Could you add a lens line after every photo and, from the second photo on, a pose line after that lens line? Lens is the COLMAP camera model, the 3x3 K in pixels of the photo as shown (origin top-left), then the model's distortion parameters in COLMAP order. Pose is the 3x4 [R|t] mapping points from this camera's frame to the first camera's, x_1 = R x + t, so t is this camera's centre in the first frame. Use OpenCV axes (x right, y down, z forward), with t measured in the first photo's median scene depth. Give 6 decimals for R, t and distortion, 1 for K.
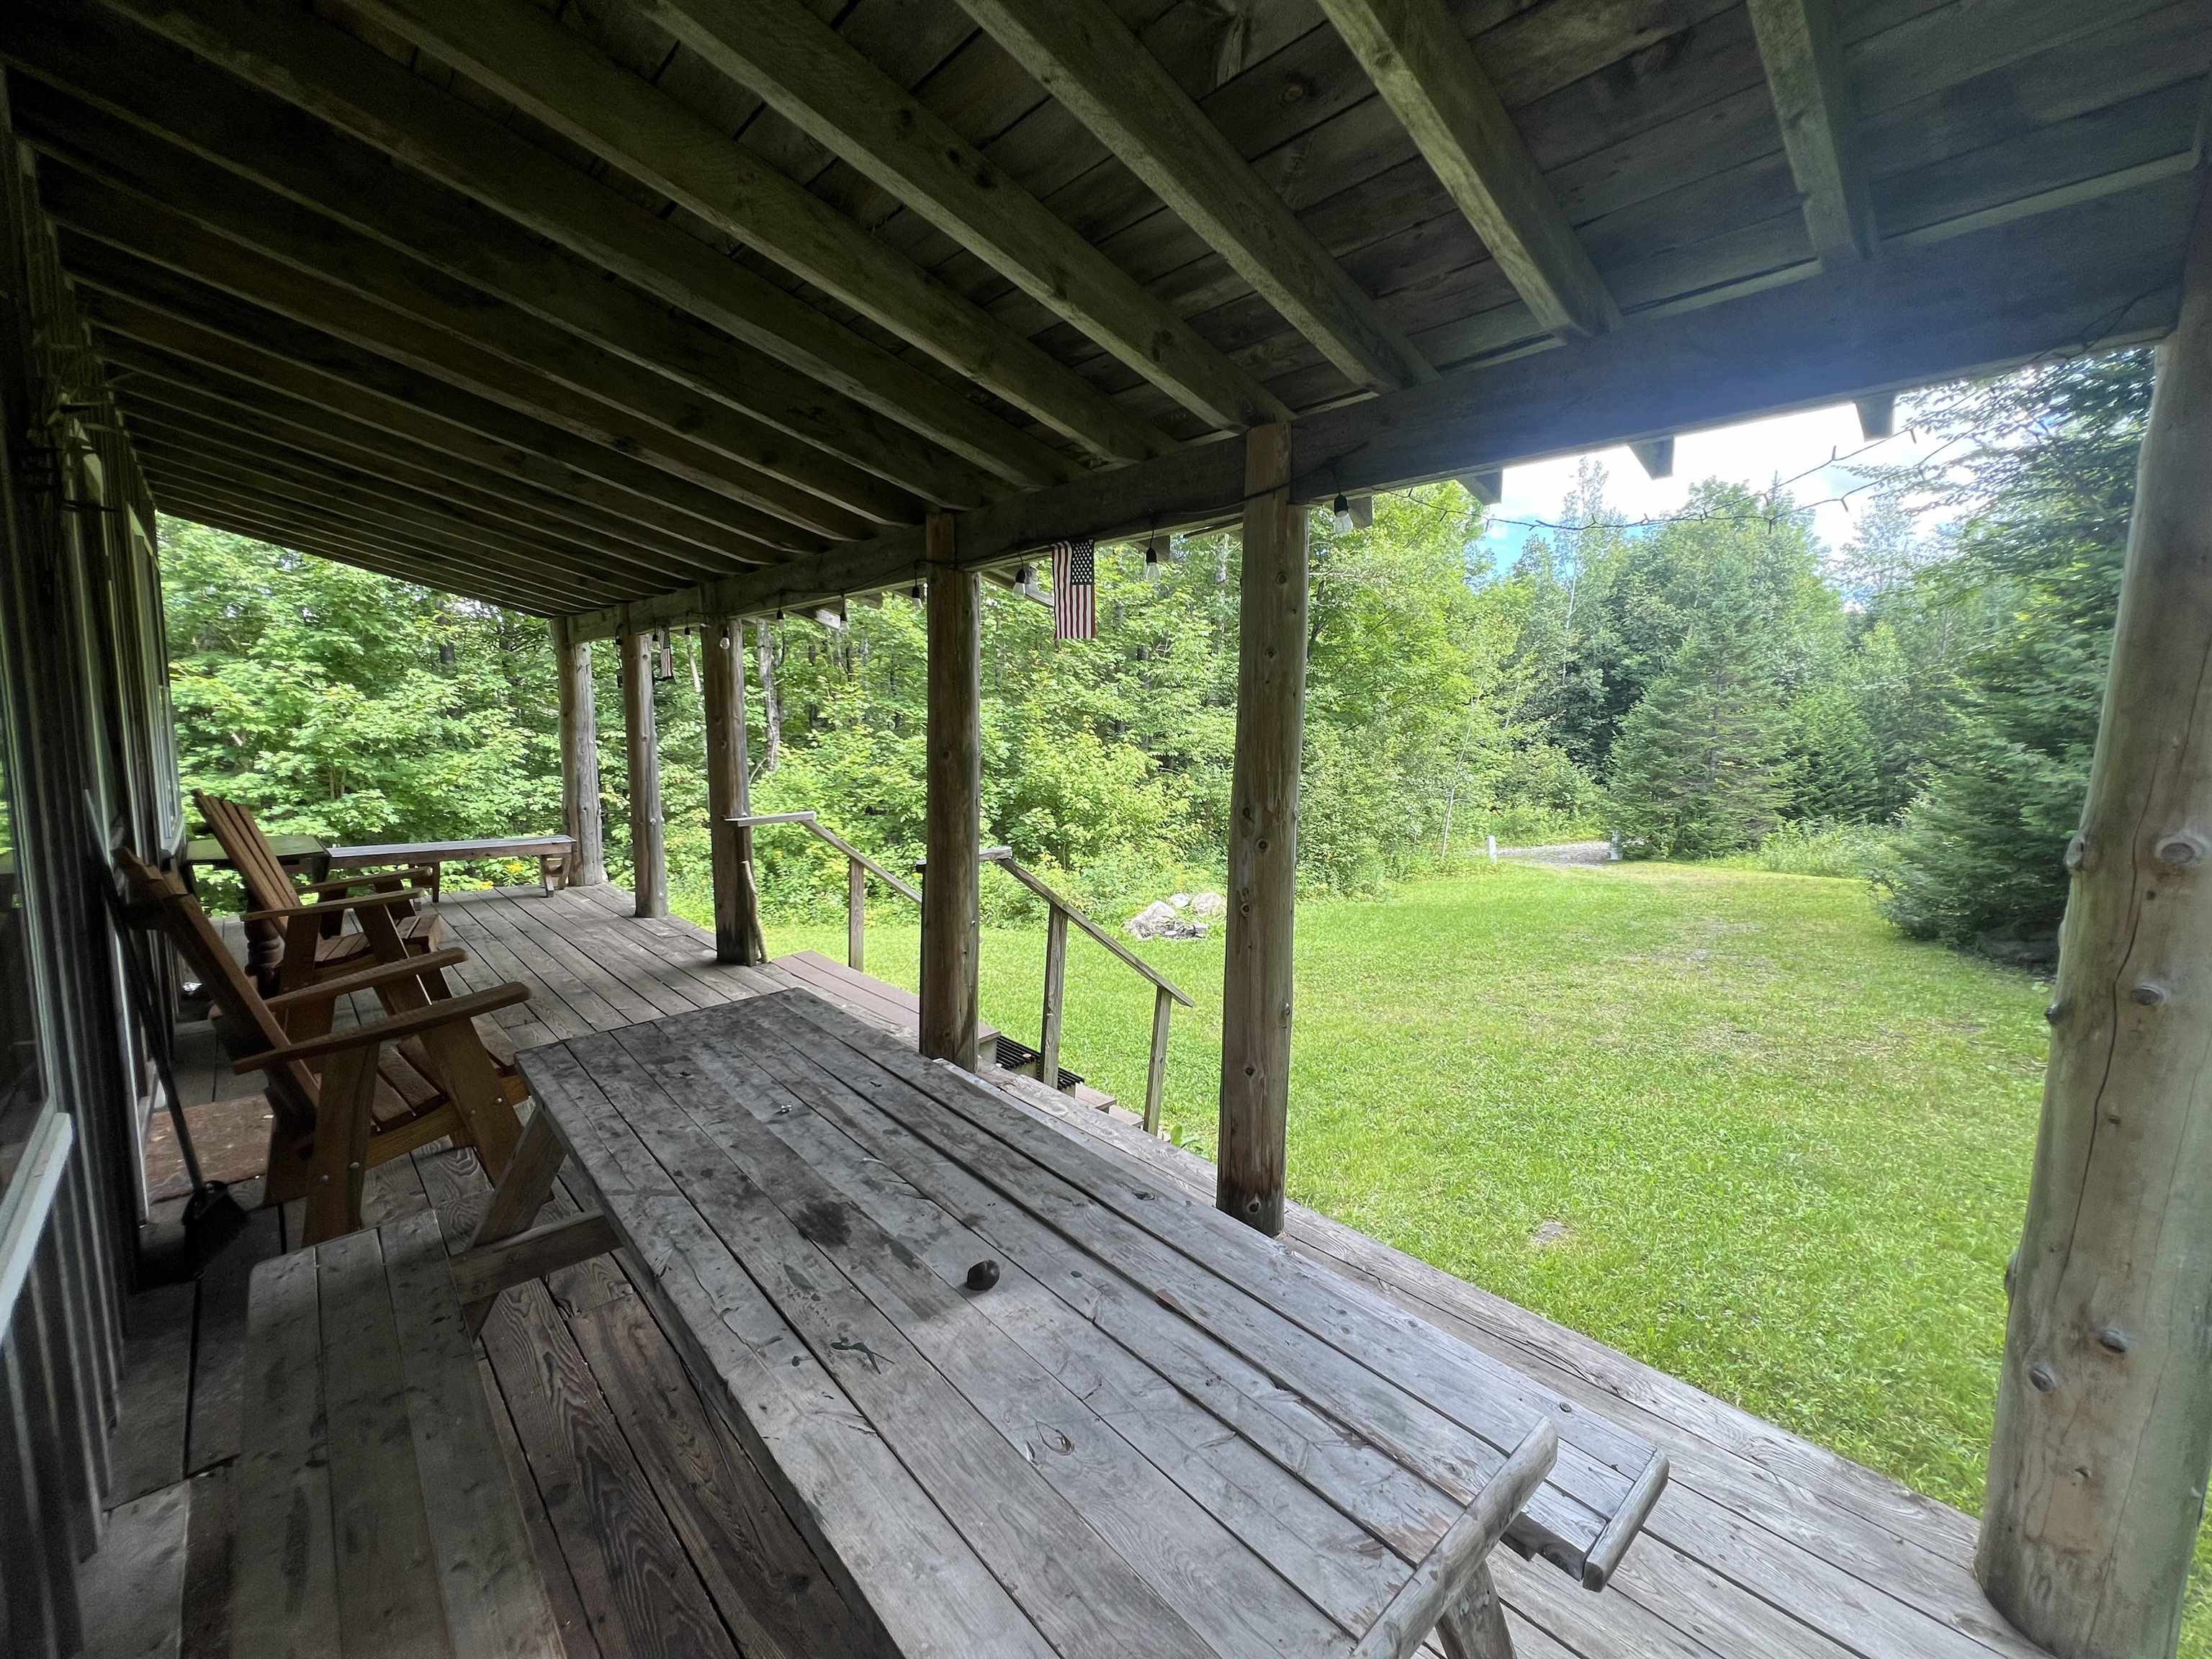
lens RADIAL K [[886.9, 0, 1100.0], [0, 886.9, 821.1], [0, 0, 1]] dist [0.001311, 0.000286]
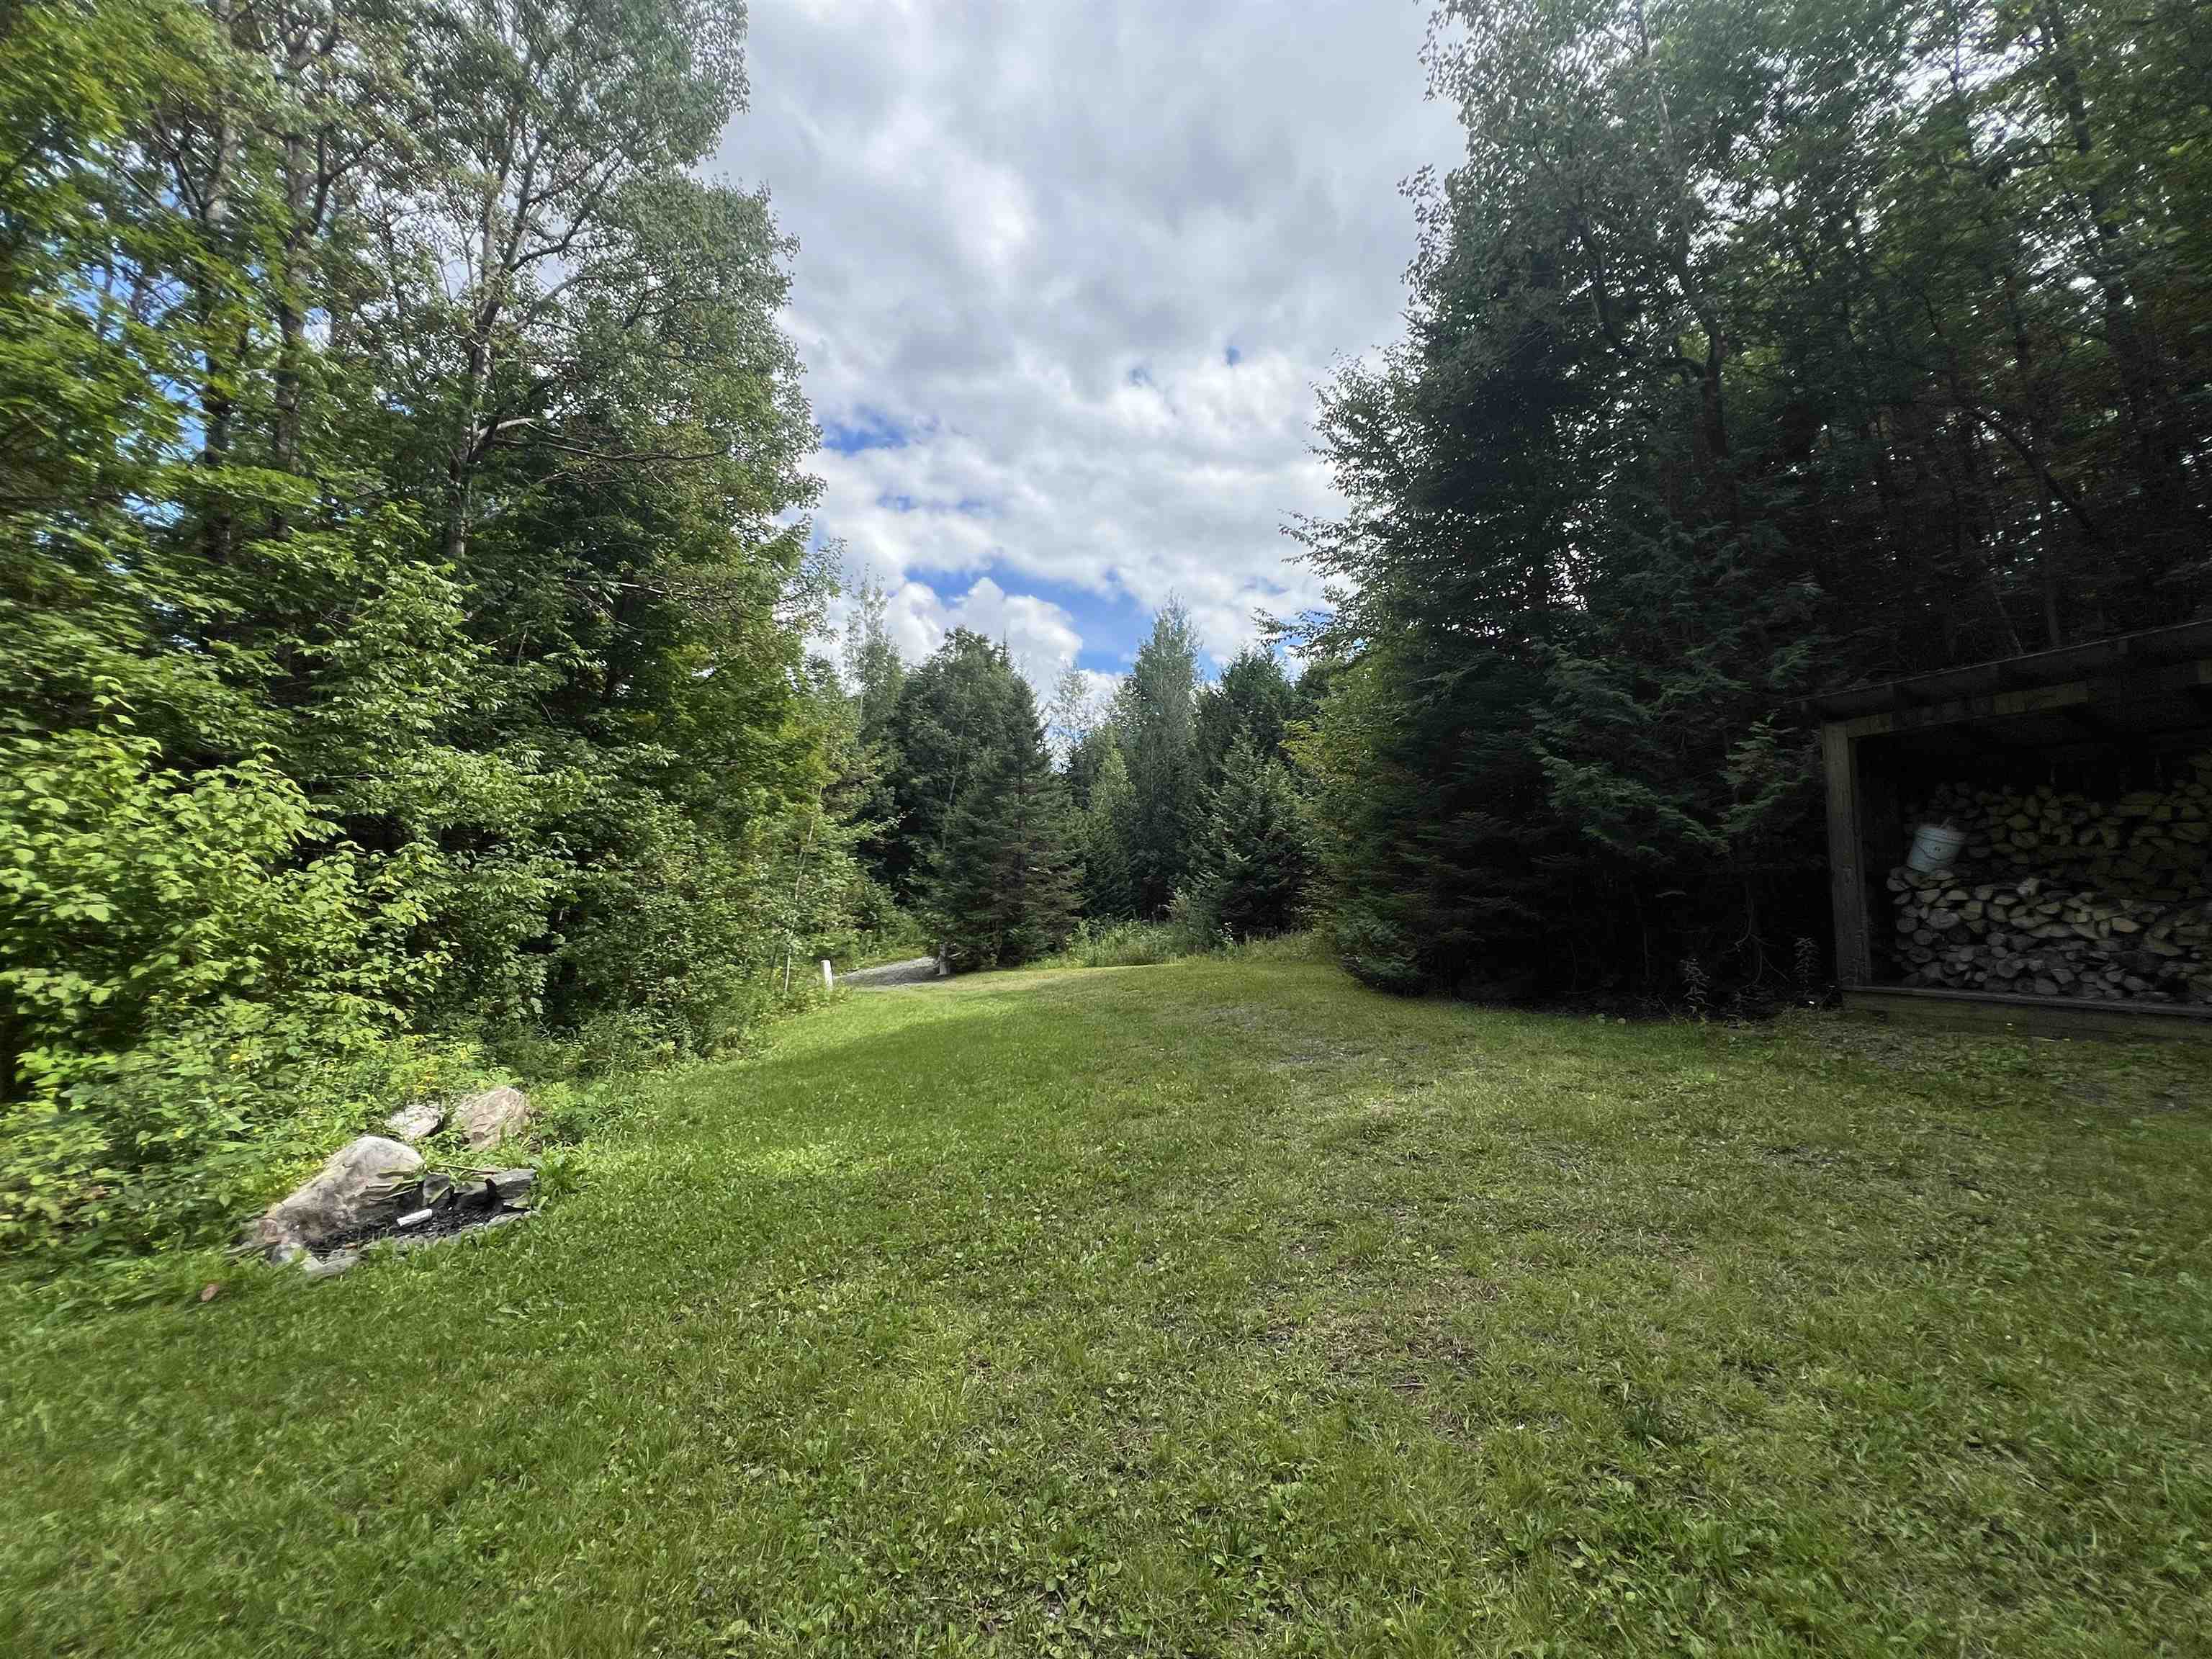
lens RADIAL K [[886.9, 0, 1100.0], [0, 886.9, 821.1], [0, 0, 1]] dist [0.001311, 0.000286]
pose [[0.684072, 0.029027, 0.728837, -0.000177], [0.090352, 0.988141, -0.124156, 0.016792], [-0.723797, 0.150784, 0.673336, 0.256216]]
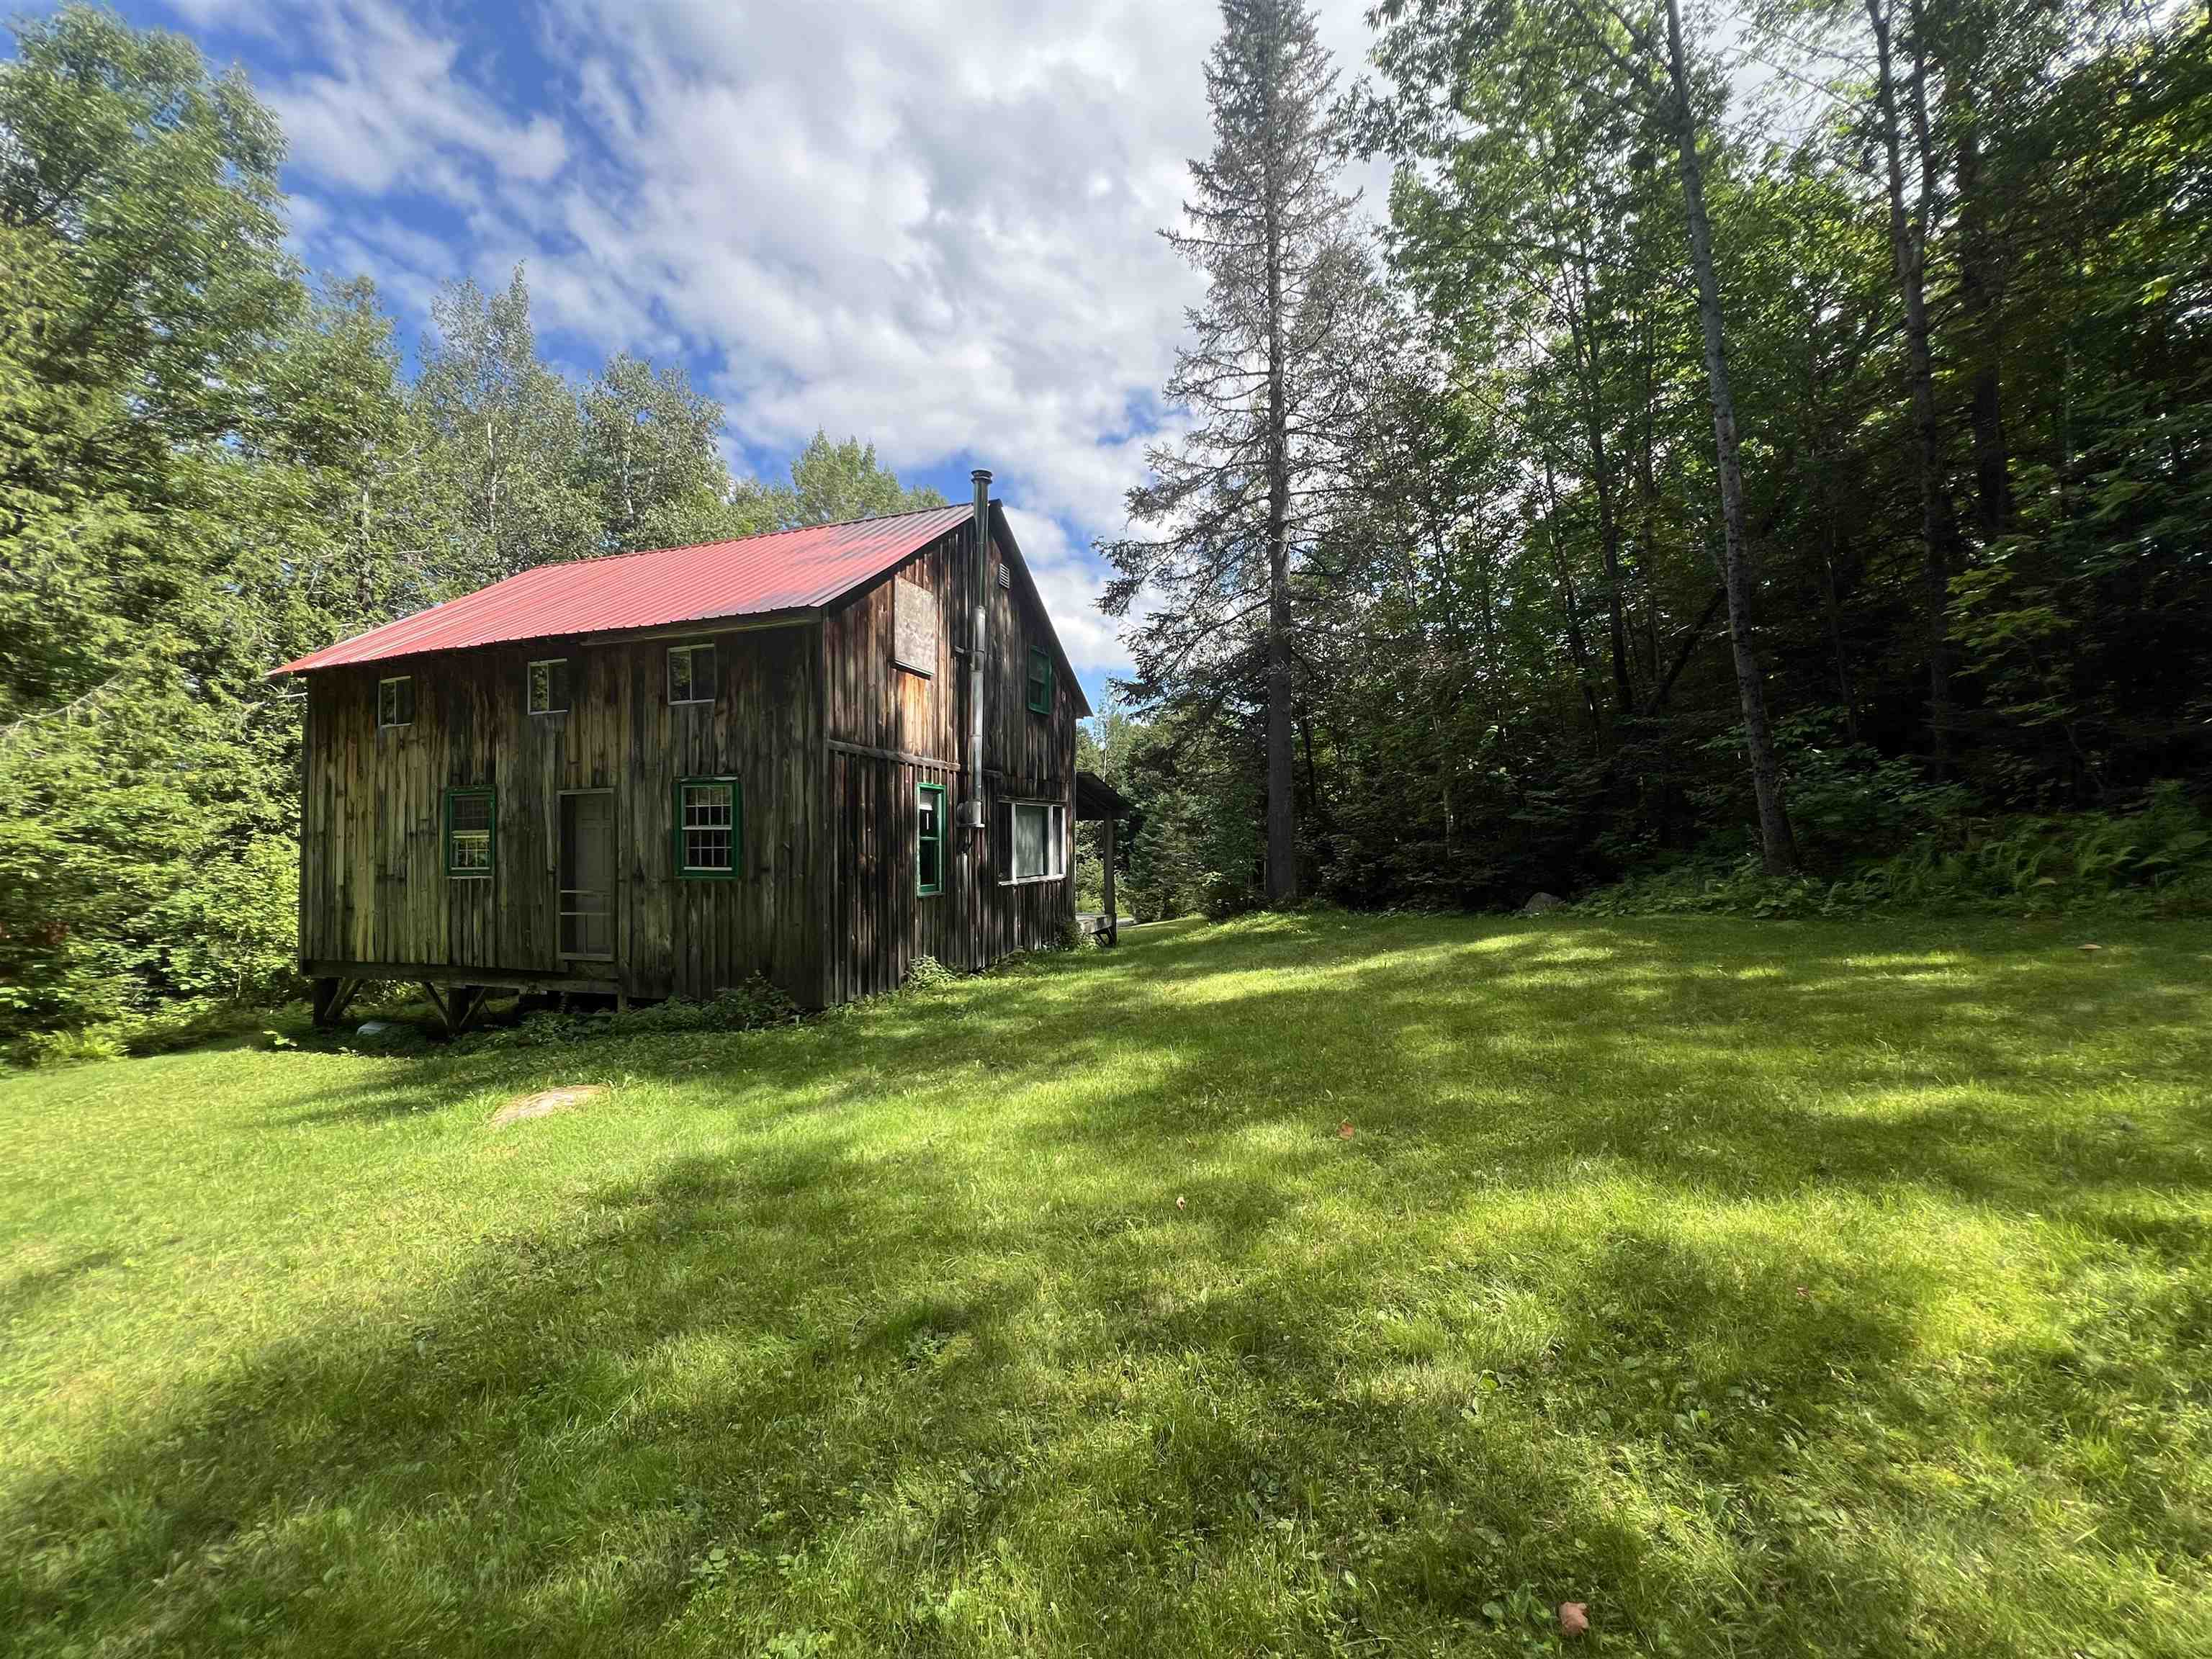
lens RADIAL K [[891.9, 0, 1102.3], [0, 891.9, 822.5], [0, 0, 1]] dist [-0.001410, 0.000475]
pose [[0.895303, -0.016128, 0.445166, -0.264389], [0.078188, 0.989519, -0.121400, 0.061617], [-0.438542, 0.143496, 0.887181, -0.581449]]
